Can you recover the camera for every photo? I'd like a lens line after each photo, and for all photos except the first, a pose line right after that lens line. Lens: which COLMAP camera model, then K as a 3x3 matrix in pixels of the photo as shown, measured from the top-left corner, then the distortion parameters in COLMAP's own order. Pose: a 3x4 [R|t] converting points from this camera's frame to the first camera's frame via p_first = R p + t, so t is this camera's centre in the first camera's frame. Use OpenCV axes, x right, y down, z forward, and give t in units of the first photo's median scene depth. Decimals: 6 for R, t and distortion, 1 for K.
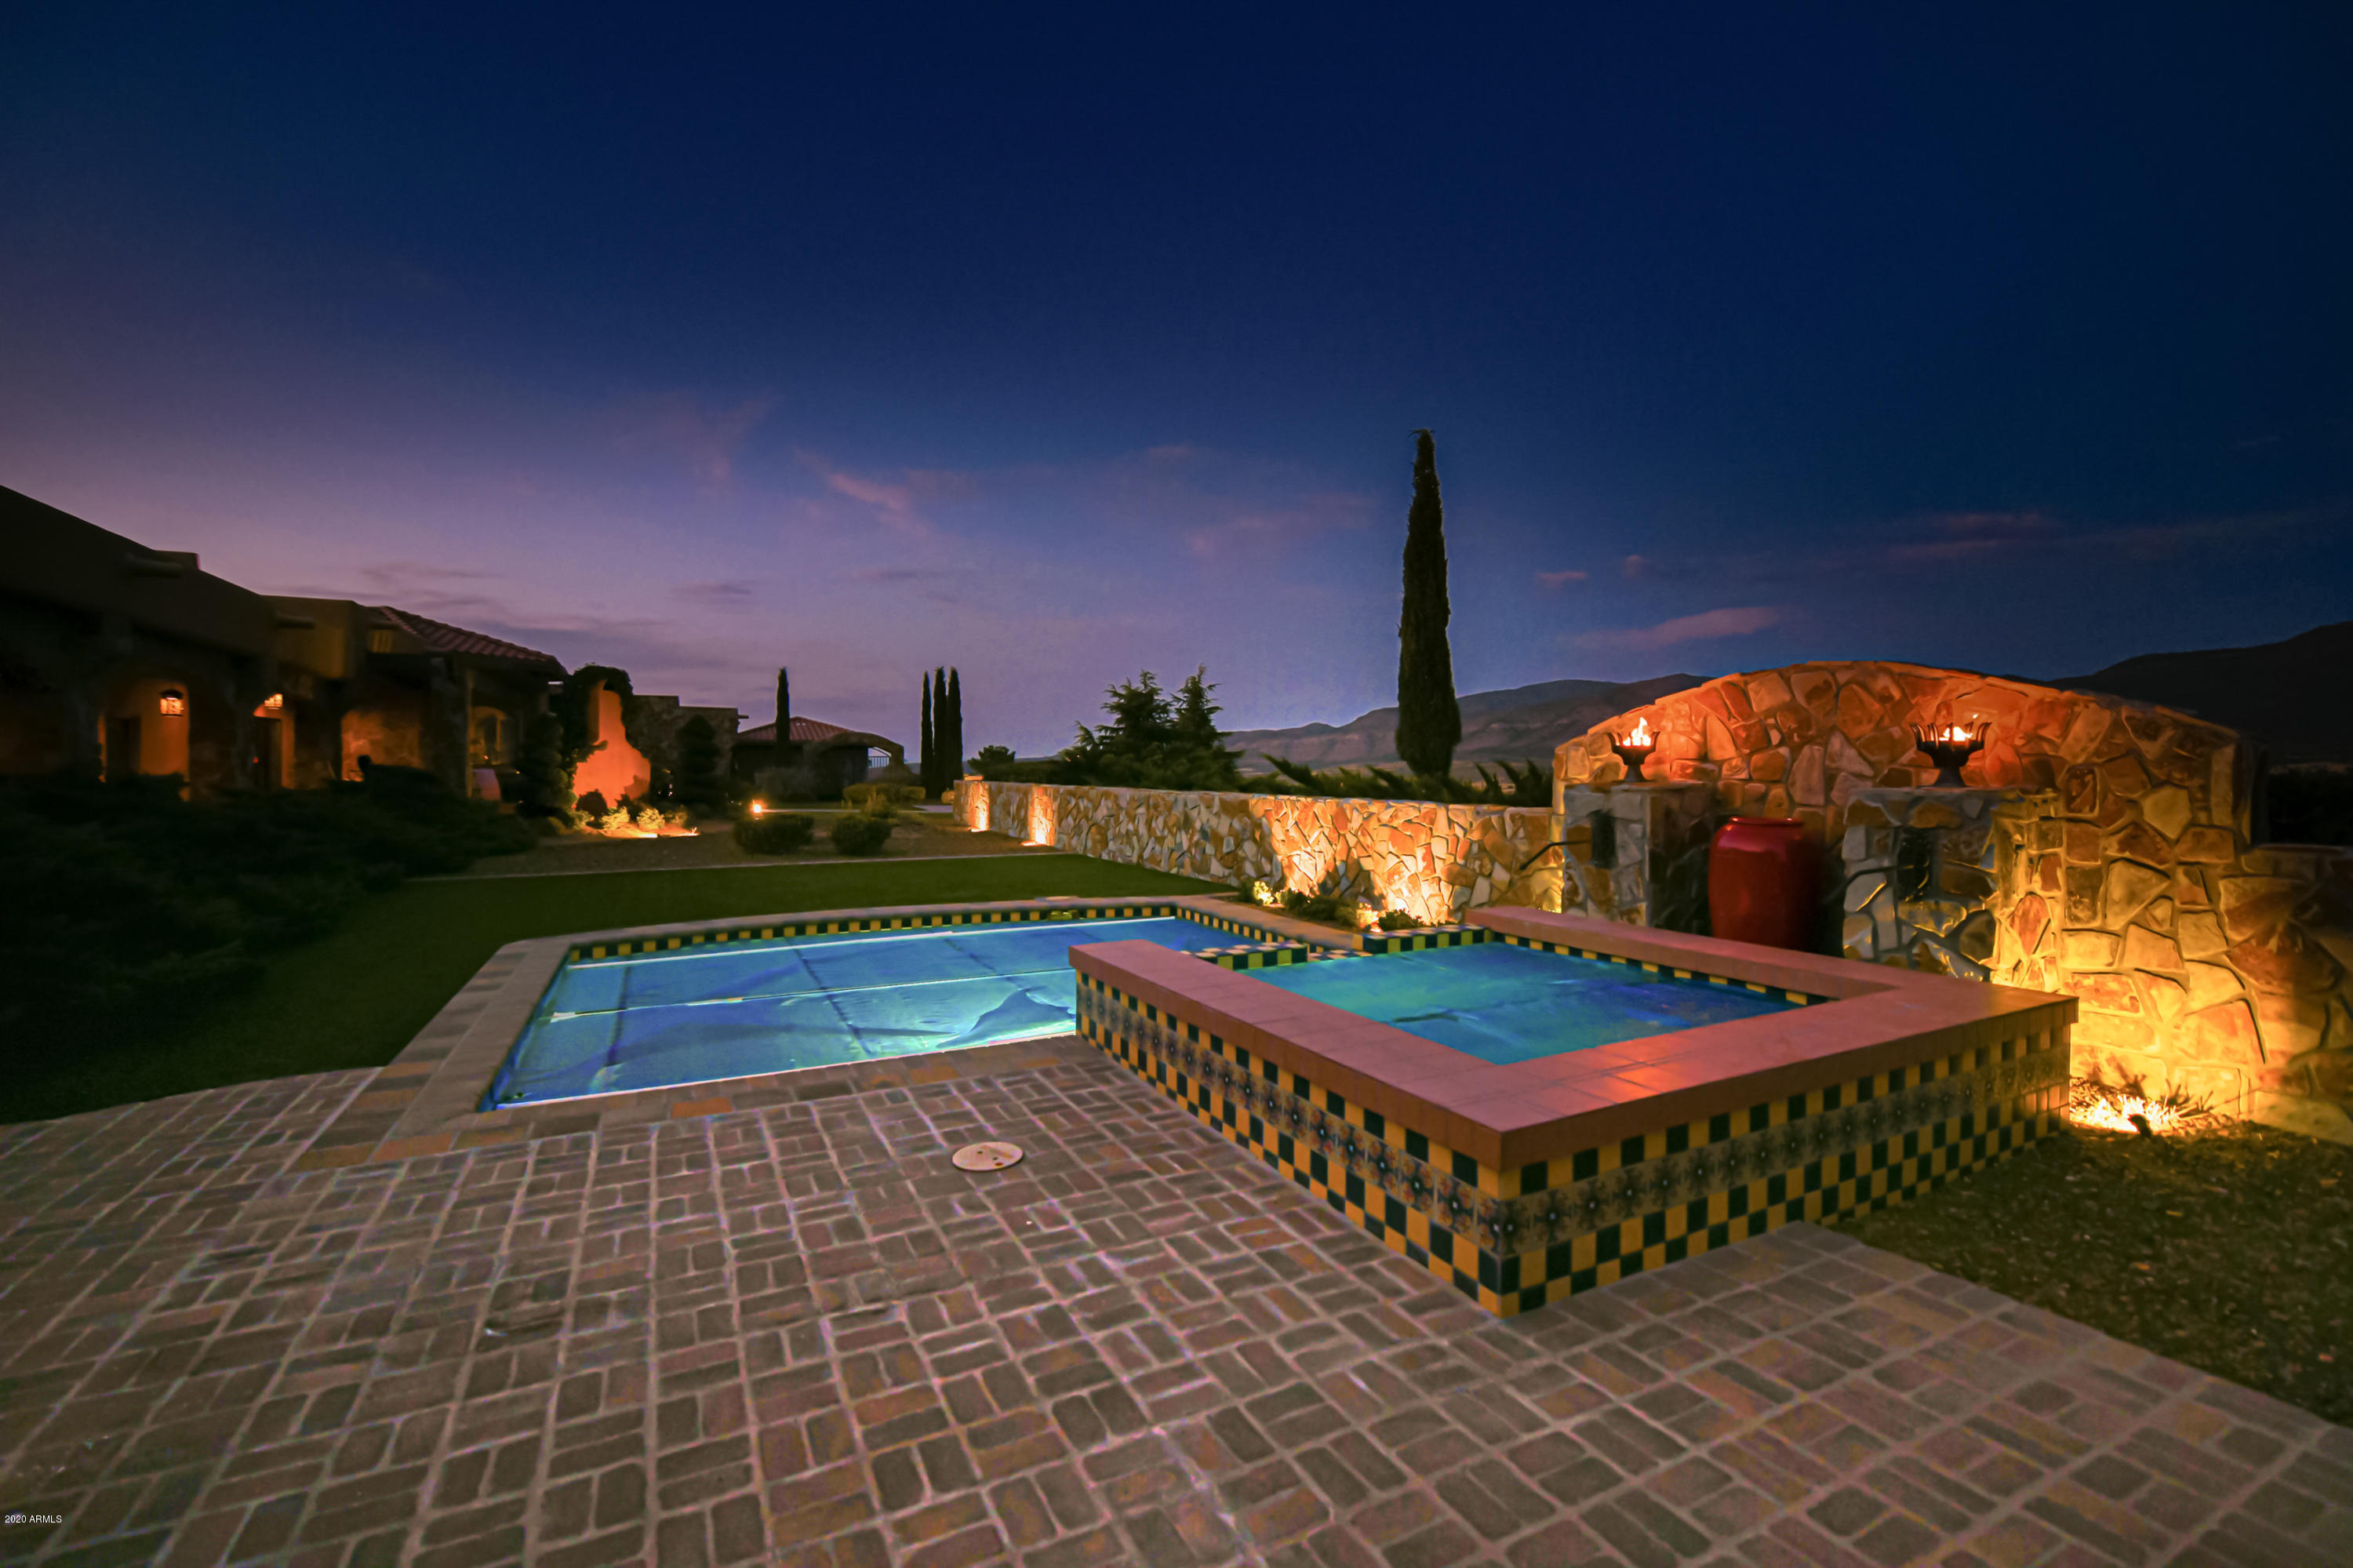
lens RADIAL K [[978.8, 0, 1162.4], [0, 978.8, 778.5], [0, 0, 1]] dist [-0.011378, -0.000097]
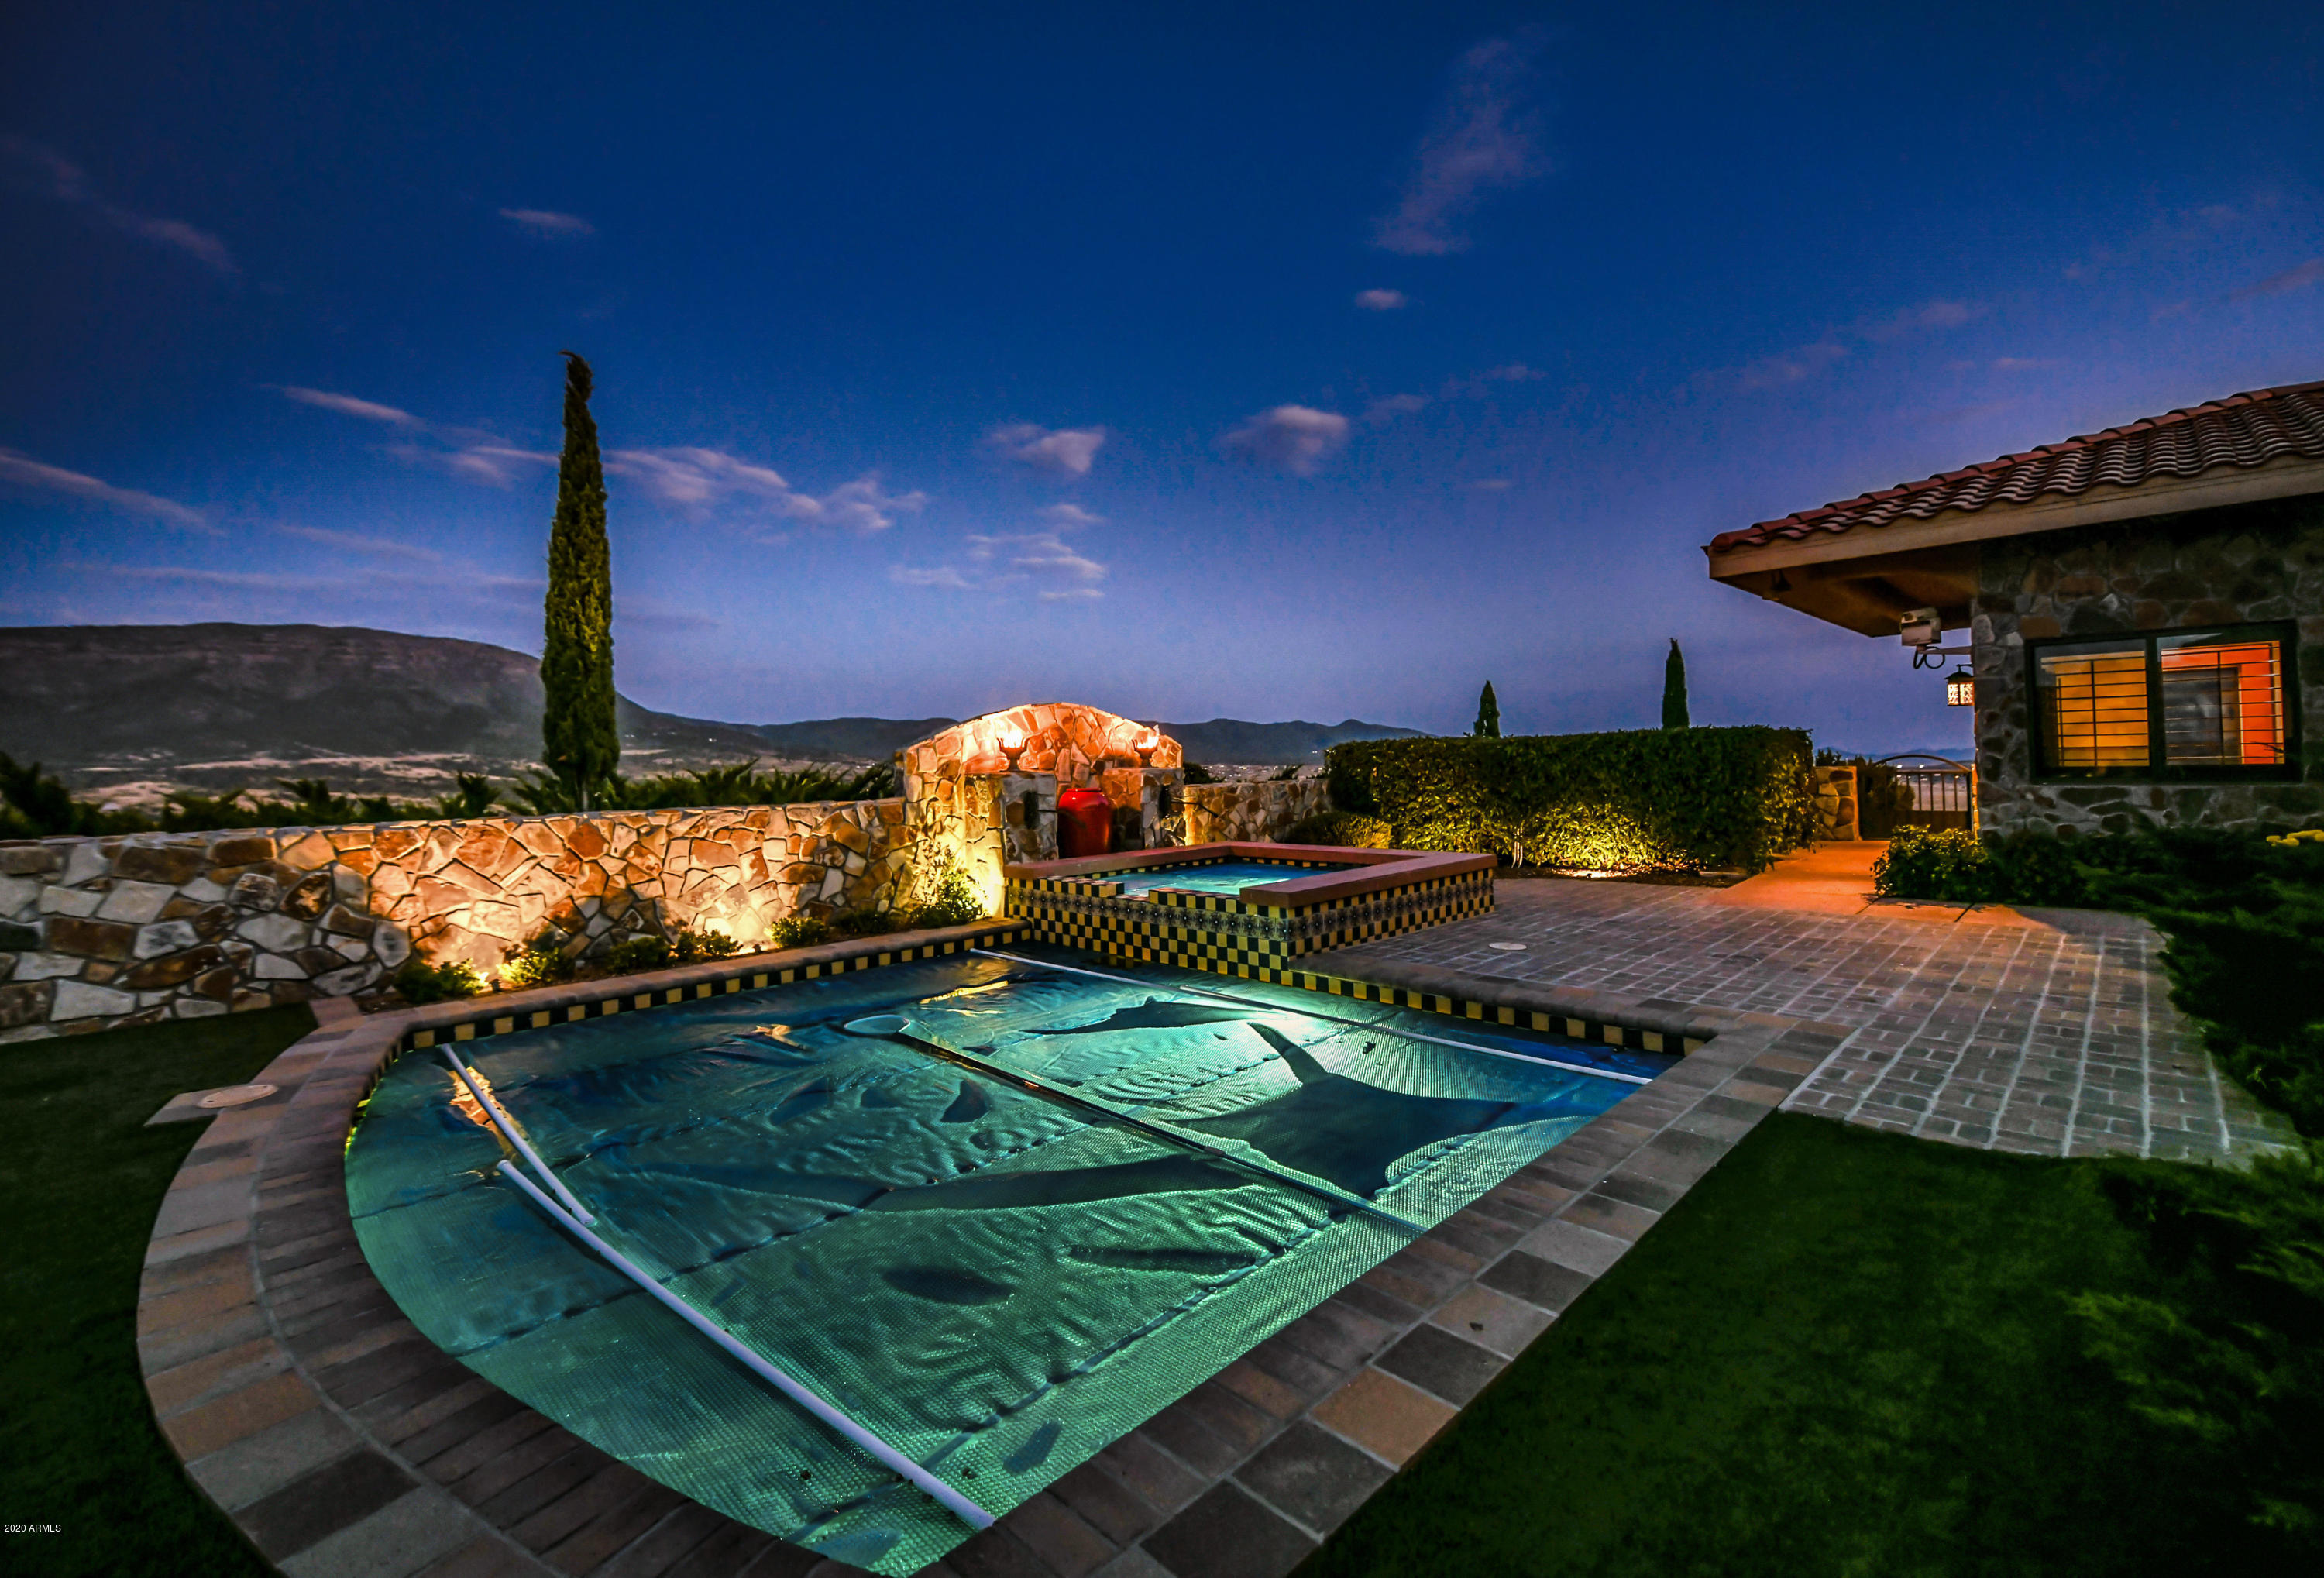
lens RADIAL K [[976.5, 0, 1163.9], [0, 976.5, 778.9], [0, 0, 1]] dist [0.000478, -0.000022]
pose [[-0.296675, -0.004346, 0.954969, -0.788038], [0.039526, 0.999077, 0.016827, -0.001081], [-0.954160, 0.042739, -0.296229, 0.957685]]
